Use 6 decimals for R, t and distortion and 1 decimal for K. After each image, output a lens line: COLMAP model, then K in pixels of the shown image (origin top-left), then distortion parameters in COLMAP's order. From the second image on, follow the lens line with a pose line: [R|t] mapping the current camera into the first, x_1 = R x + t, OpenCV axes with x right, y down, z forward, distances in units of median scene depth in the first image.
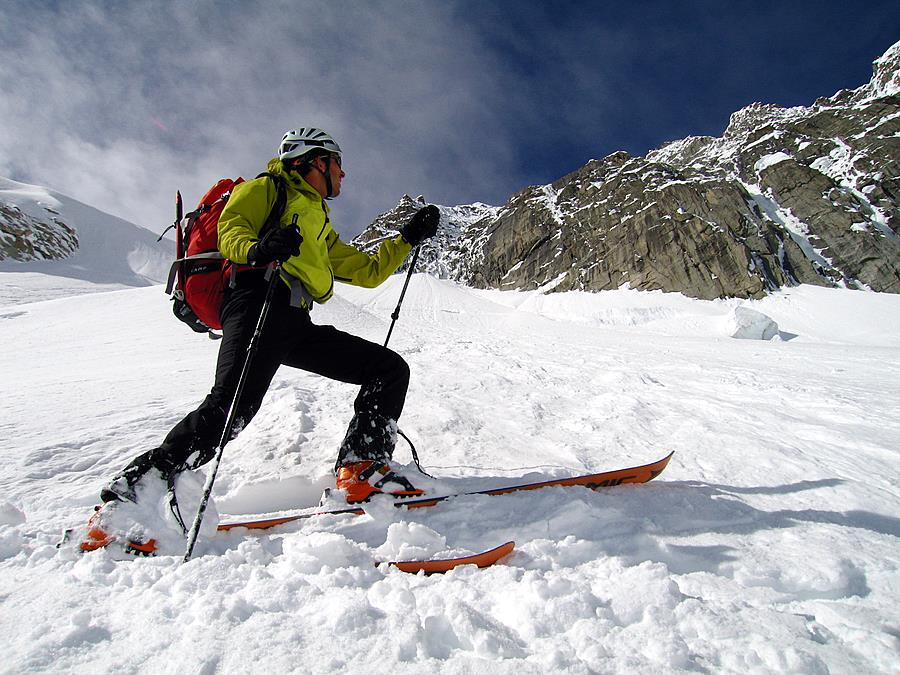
lens RADIAL K [[718.6, 0, 450.0], [0, 718.6, 337.5], [0, 0, 1]] dist [-0.156630, 0.123511]
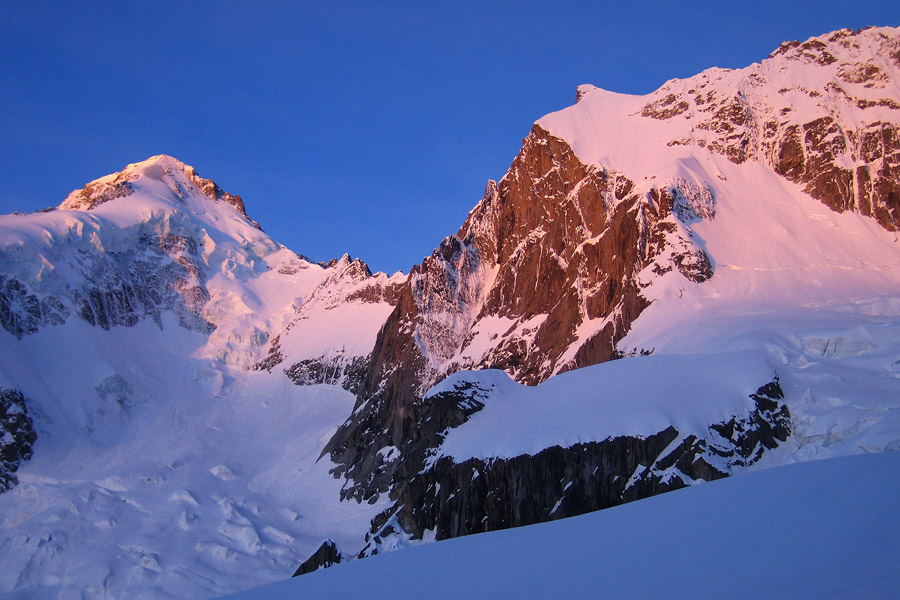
lens RADIAL K [[1302.0, 0, 448.6], [0, 1302.0, 320.6], [0, 0, 1]] dist [-0.089436, 0.122659]
pose [[0.998079, 0.044844, -0.042745, -1.197204], [-0.027109, 0.936532, 0.349531, -1.485300], [0.055707, -0.347701, 0.935949, -4.925029]]
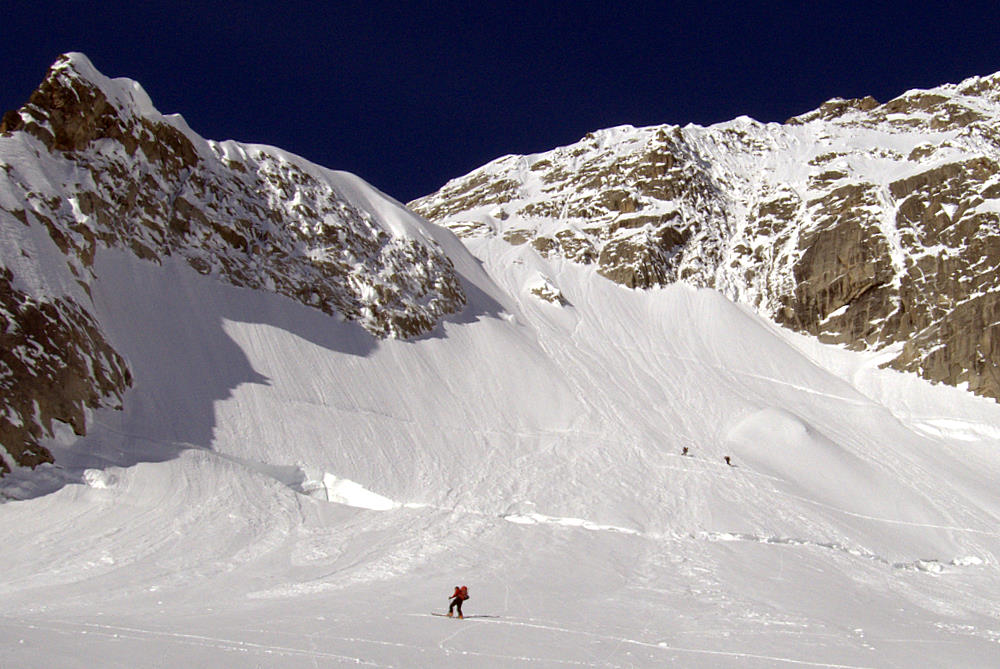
lens RADIAL K [[1794.9, 0, 500.0], [0, 1794.9, 334.5], [0, 0, 1]] dist [-0.162975, -0.003068]
pose [[0.990576, 0.136909, -0.004012, -0.279687], [-0.136545, 0.989397, 0.049484, -0.117921], [0.010745, -0.048470, 0.998767, -1.053591]]
